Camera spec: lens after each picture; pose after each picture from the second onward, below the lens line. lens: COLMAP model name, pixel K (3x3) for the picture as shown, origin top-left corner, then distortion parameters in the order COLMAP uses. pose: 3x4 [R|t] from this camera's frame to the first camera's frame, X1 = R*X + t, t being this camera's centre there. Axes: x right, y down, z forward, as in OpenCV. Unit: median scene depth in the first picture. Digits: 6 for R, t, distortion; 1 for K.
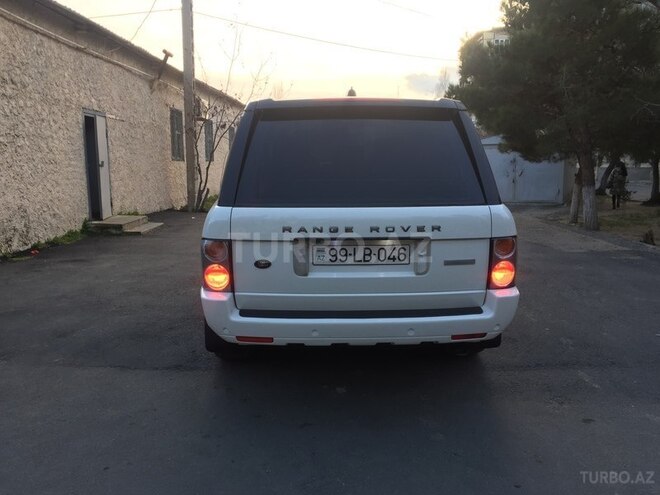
lens RADIAL K [[573.8, 0, 331.5], [0, 573.8, 244.8], [0, 0, 1]] dist [0.050817, -0.037032]
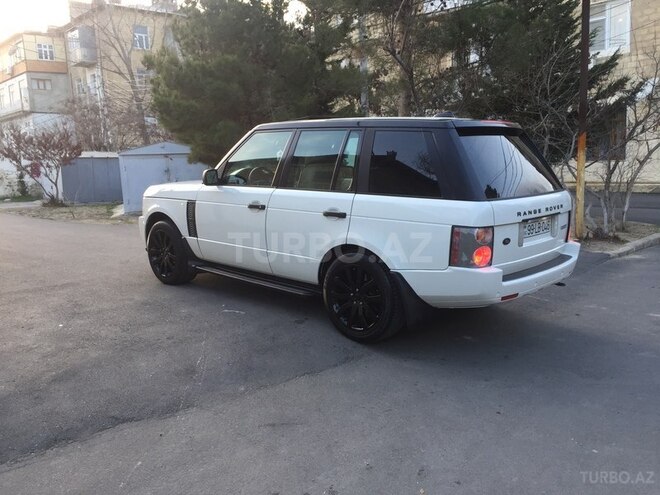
lens RADIAL K [[573.8, 0, 329.9], [0, 573.8, 249.4], [0, 0, 1]] dist [0.050817, -0.037032]
pose [[0.707423, -0.123692, 0.695883, -0.522333], [0.130473, 0.990501, 0.043423, -0.023570], [-0.694644, 0.060075, 0.716841, 0.117273]]
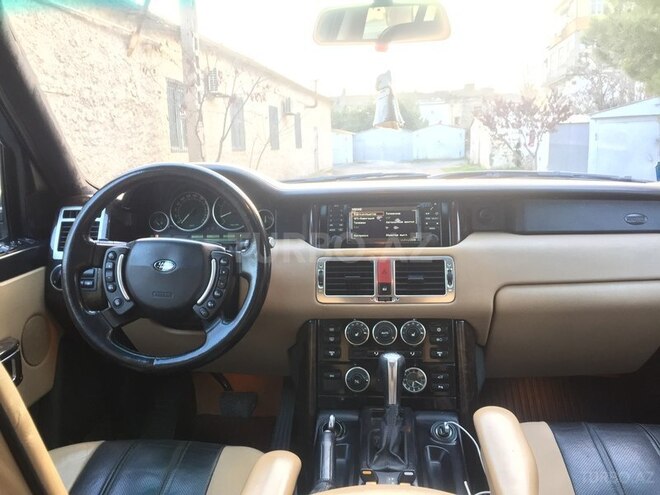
lens RADIAL K [[573.8, 0, 330.8], [0, 573.8, 246.4], [0, 0, 1]] dist [0.050817, -0.037032]
pose [[0.991595, -0.001370, -0.129372, 0.023250], [0.005231, 0.999551, 0.029513, -0.090826], [0.129274, -0.029941, 0.991157, 0.565849]]
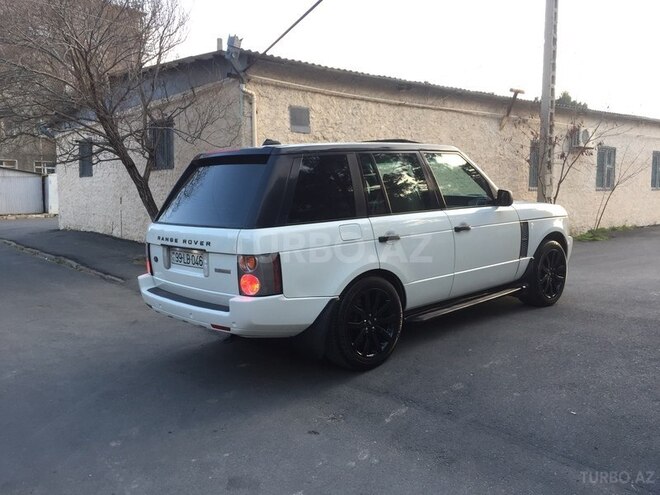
lens RADIAL K [[573.8, 0, 329.7], [0, 573.8, 248.0], [0, 0, 1]] dist [0.050817, -0.037032]
pose [[0.640452, 0.070055, -0.764797, 0.535181], [-0.104680, 0.994500, 0.003434, -0.020106], [0.760831, 0.077860, 0.644263, 0.126935]]
